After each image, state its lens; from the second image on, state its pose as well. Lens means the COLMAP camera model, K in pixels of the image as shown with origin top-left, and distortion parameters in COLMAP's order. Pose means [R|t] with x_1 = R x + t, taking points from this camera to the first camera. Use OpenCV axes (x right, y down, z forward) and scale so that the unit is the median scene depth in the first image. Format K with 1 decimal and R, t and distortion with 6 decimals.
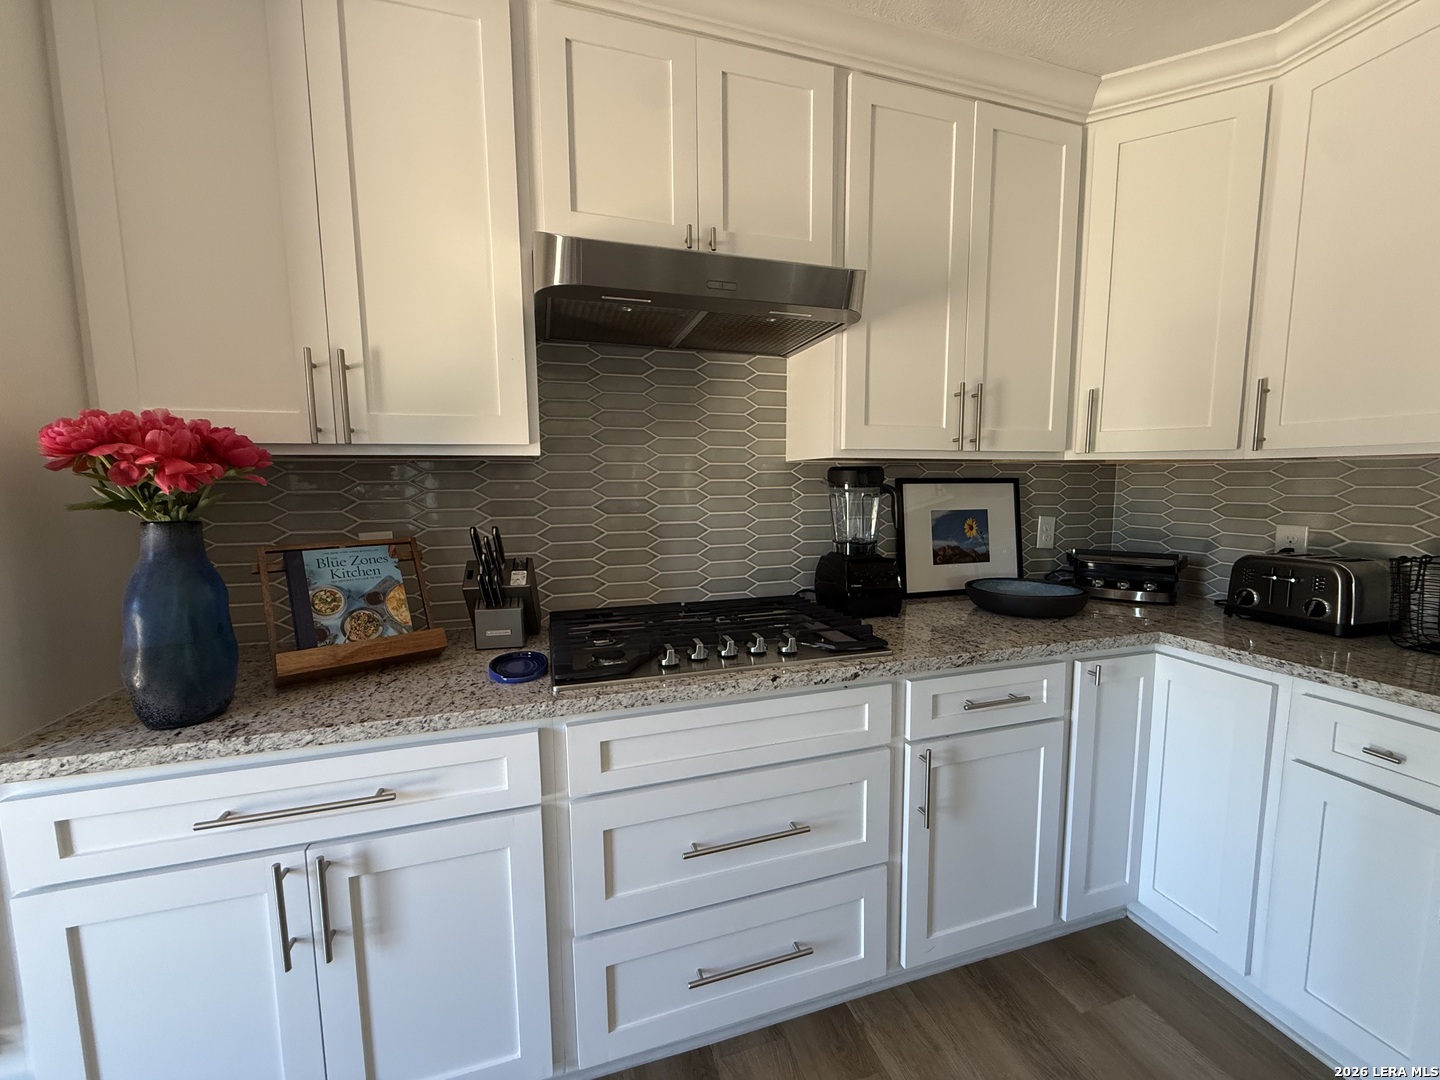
lens RADIAL K [[571.0, 0, 716.1], [0, 571.0, 541.5], [0, 0, 1]] dist [-0.001185, 0.000052]
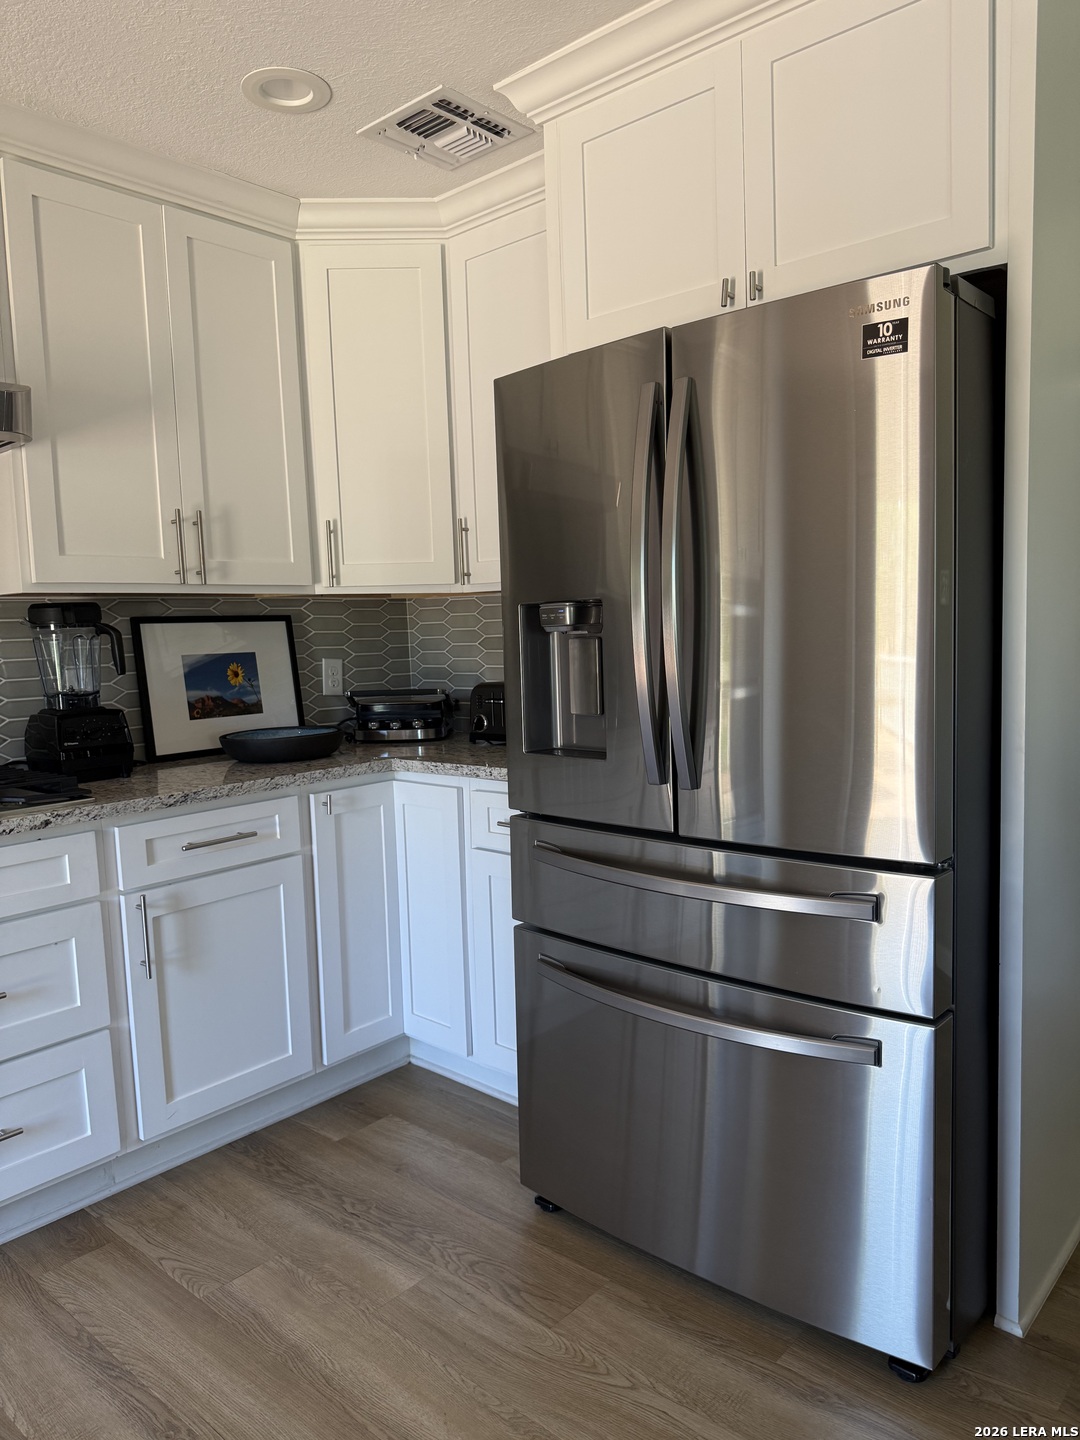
lens RADIAL K [[1025.6, 0, 546.0], [0, 1025.6, 724.7], [0, 0, 1]] dist [0.033187, -0.052431]
pose [[0.861194, -0.073931, 0.502871, 0.088622], [0.084786, 0.996398, 0.001288, 0.111718], [-0.501155, 0.041528, 0.864360, -0.699337]]
